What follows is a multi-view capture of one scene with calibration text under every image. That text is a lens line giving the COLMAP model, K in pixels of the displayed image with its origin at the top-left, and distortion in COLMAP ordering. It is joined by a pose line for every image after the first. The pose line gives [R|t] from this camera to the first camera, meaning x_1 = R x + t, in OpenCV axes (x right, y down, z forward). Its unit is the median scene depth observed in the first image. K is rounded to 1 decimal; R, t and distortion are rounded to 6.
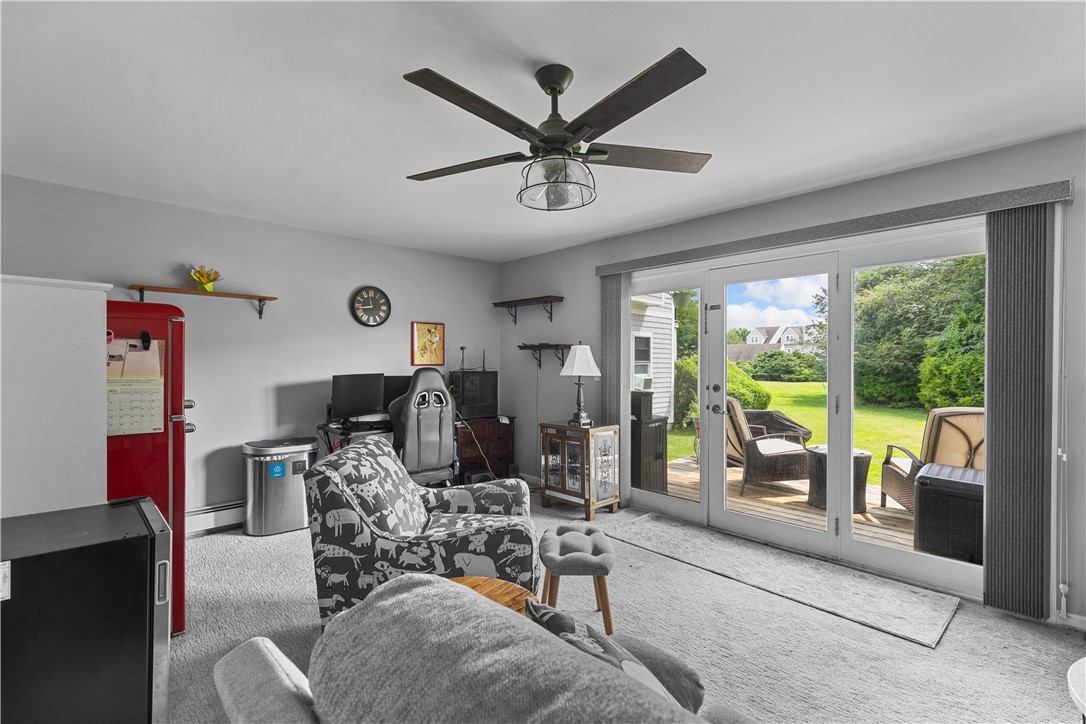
lens RADIAL K [[500.3, 0, 522.8], [0, 500.3, 361.0], [0, 0, 1]] dist [0.002421, 0.000147]
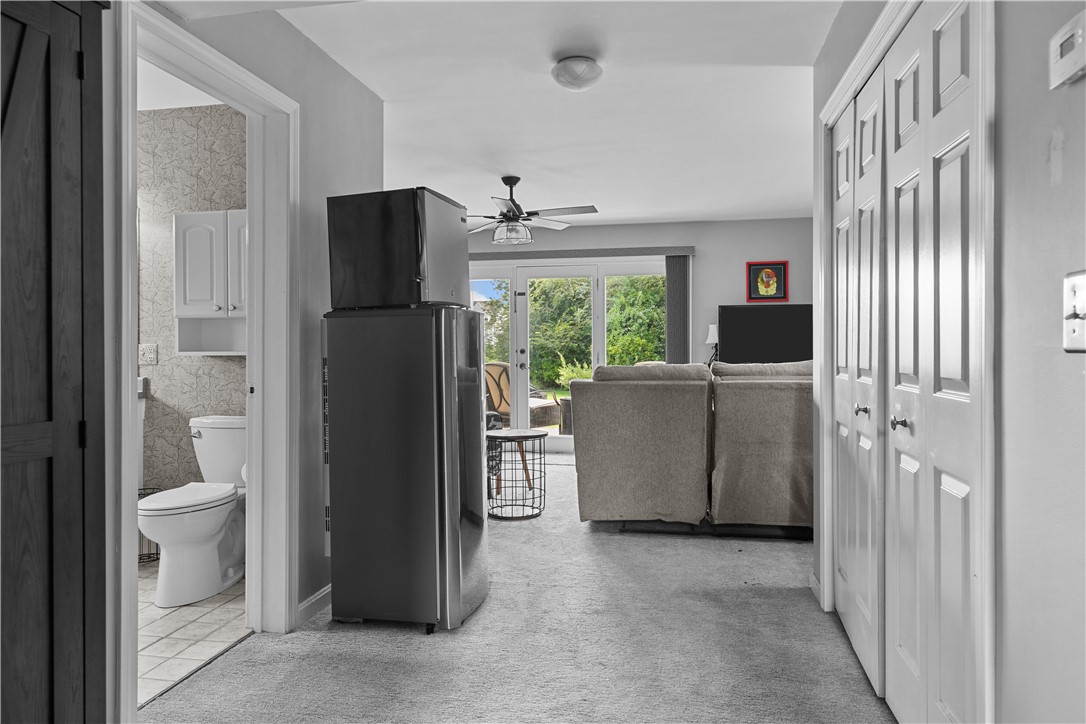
lens RADIAL K [[736.0, 0, 540.3], [0, 736.0, 355.0], [0, 0, 1]] dist [0.005635, 0.000524]
pose [[0.809753, -0.010244, 0.586682, -0.182399], [0.004269, 0.999924, 0.011569, 0.009479], [-0.586756, -0.006863, 0.809735, -0.163969]]
